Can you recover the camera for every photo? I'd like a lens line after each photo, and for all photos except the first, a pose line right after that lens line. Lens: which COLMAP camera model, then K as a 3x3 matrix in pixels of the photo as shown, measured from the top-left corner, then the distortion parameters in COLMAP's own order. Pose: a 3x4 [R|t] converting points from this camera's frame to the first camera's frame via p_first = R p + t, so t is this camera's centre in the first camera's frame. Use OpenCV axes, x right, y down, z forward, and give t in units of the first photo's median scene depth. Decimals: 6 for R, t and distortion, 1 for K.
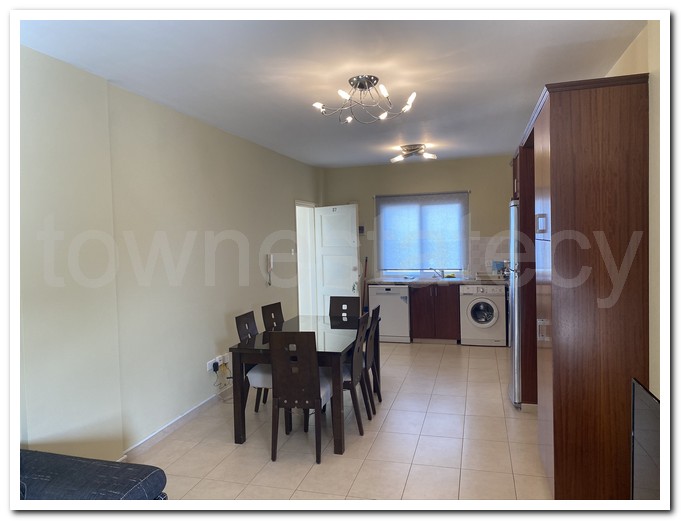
lens RADIAL K [[489.1, 0, 340.0], [0, 489.1, 255.2], [0, 0, 1]] dist [0.073010, -0.034183]
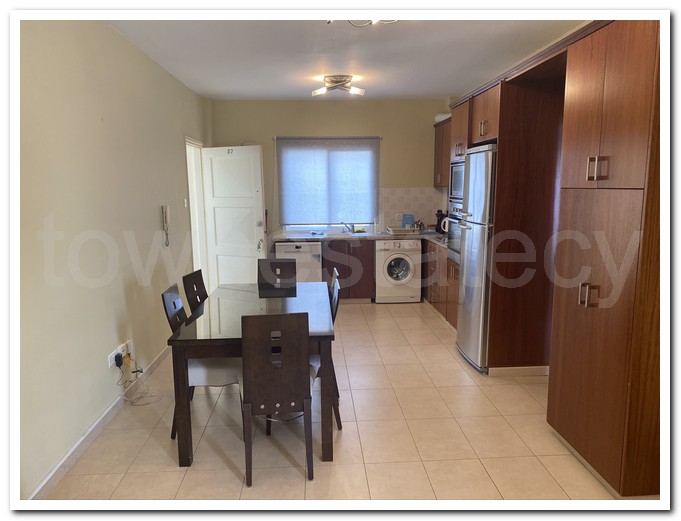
lens RADIAL K [[489.1, 0, 341.7], [0, 489.1, 265.7], [0, 0, 1]] dist [0.073010, -0.034183]
pose [[0.945577, -0.035055, 0.323506, -0.114484], [-0.003426, 0.993053, 0.117621, -0.000376], [-0.325382, -0.112329, 0.938887, 0.143851]]
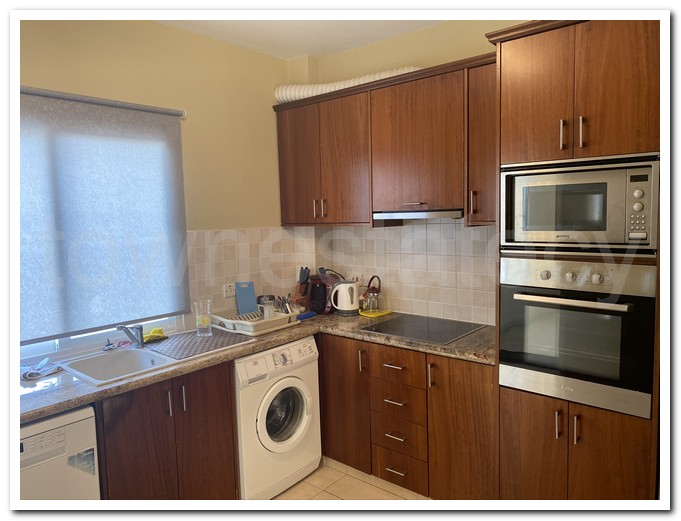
lens RADIAL K [[489.1, 0, 338.8], [0, 489.1, 256.4], [0, 0, 1]] dist [0.073010, -0.034183]
pose [[0.429872, -0.063042, 0.900686, -0.049346], [0.050491, 0.997677, 0.045732, -0.028957], [-0.901477, 0.025818, 0.432057, 0.745190]]
